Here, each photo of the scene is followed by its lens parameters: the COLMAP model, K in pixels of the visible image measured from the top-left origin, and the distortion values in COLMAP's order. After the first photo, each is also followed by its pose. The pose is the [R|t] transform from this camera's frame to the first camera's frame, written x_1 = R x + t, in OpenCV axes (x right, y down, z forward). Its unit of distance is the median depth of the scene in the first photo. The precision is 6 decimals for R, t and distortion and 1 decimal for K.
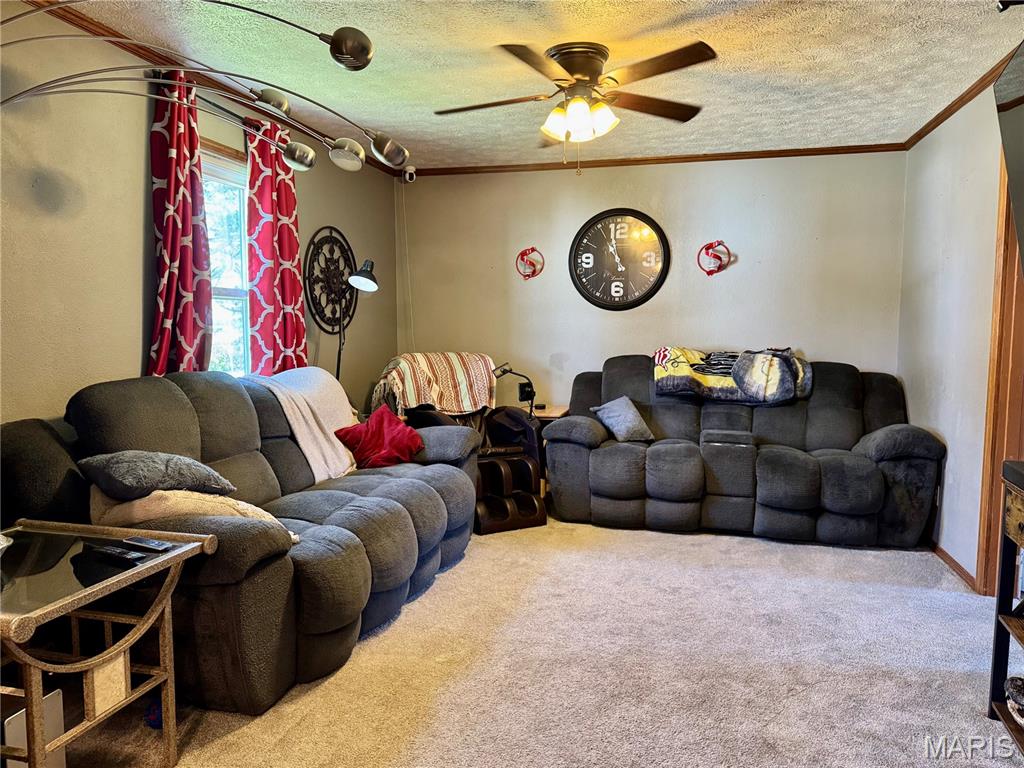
lens RADIAL K [[719.4, 0, 507.9], [0, 719.4, 384.2], [0, 0, 1]] dist [0.078076, -0.099158]
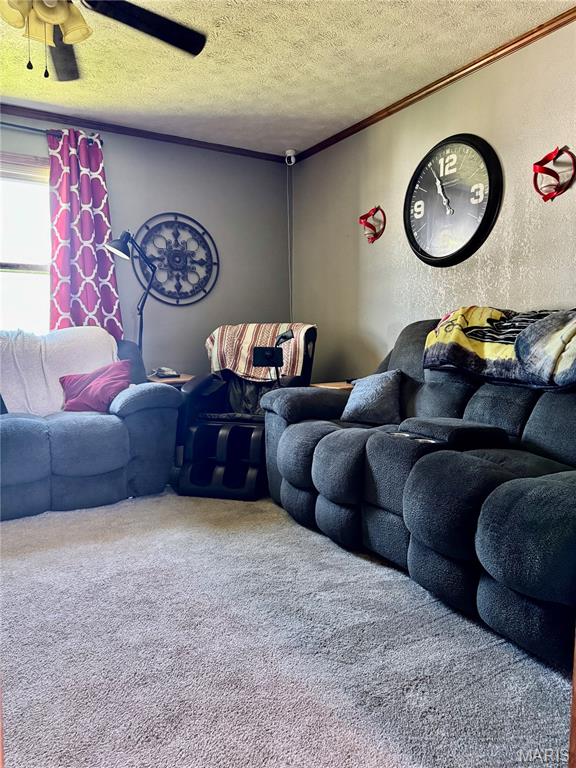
lens RADIAL K [[539.6, 0, 288.0], [0, 539.6, 384.0], [0, 0, 1]] dist [0.078076, -0.099158]
pose [[0.707968, 0.059299, -0.703750, 0.521867], [-0.055115, 0.998069, 0.028654, 0.023331], [0.704090, 0.018501, 0.709869, 0.506570]]
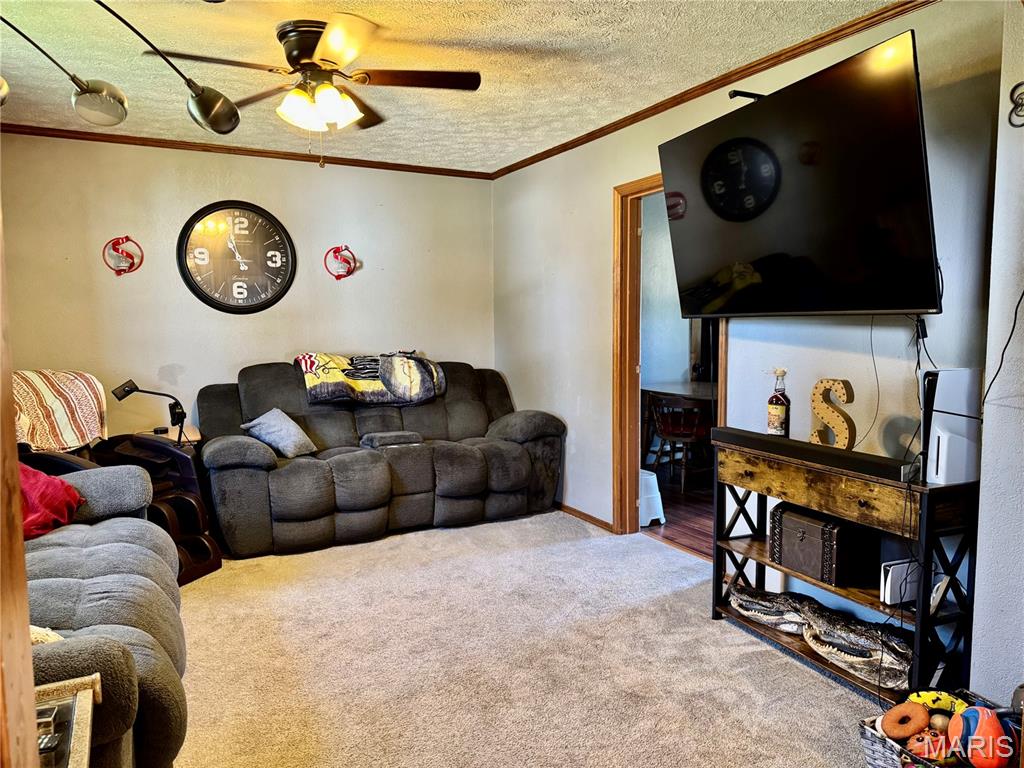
lens RADIAL K [[719.5, 0, 512.0], [0, 719.5, 384.0], [0, 0, 1]] dist [0.186937, -0.304298]
pose [[0.738748, -0.066490, 0.670694, -0.245627], [0.067294, 0.997426, 0.024759, -0.017697], [-0.670614, 0.026843, 0.741320, 0.113097]]
